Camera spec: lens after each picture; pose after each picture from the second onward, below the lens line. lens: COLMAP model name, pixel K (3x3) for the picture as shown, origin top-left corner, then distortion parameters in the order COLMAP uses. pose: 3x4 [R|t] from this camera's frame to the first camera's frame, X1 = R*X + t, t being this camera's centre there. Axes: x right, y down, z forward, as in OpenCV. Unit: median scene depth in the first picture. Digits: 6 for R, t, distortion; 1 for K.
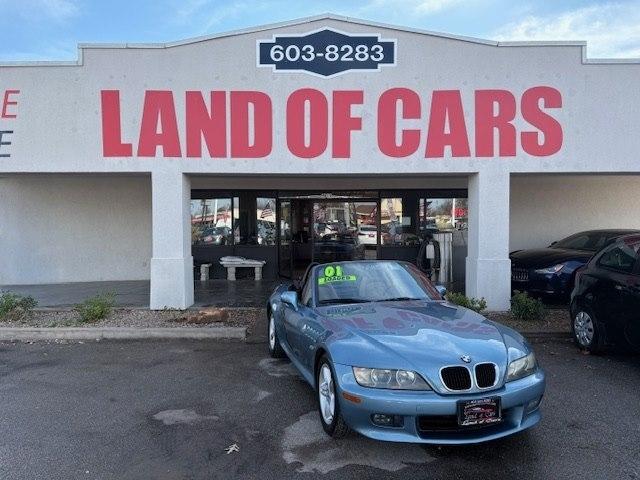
lens RADIAL K [[480.8, 0, 320.4], [0, 480.8, 238.7], [0, 0, 1]] dist [0.005392, -0.003181]
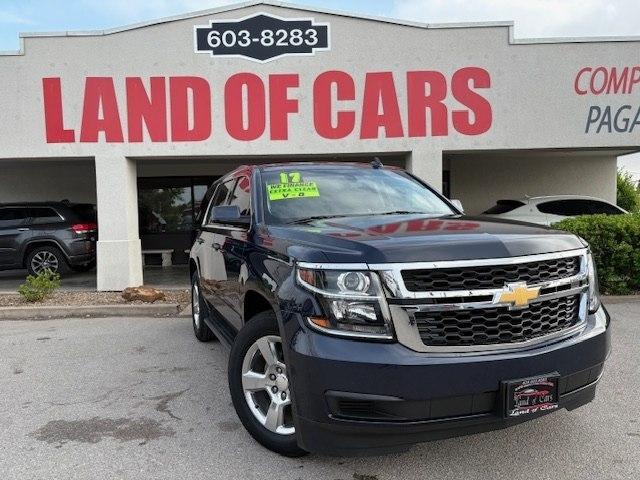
lens RADIAL K [[480.8, 0, 320.4], [0, 480.8, 238.7], [0, 0, 1]] dist [0.005392, -0.003181]
pose [[0.999790, -0.019188, 0.007225, 0.121501], [0.019109, 0.999758, 0.010926, 0.033688], [-0.007433, -0.010785, 0.999914, -0.032153]]
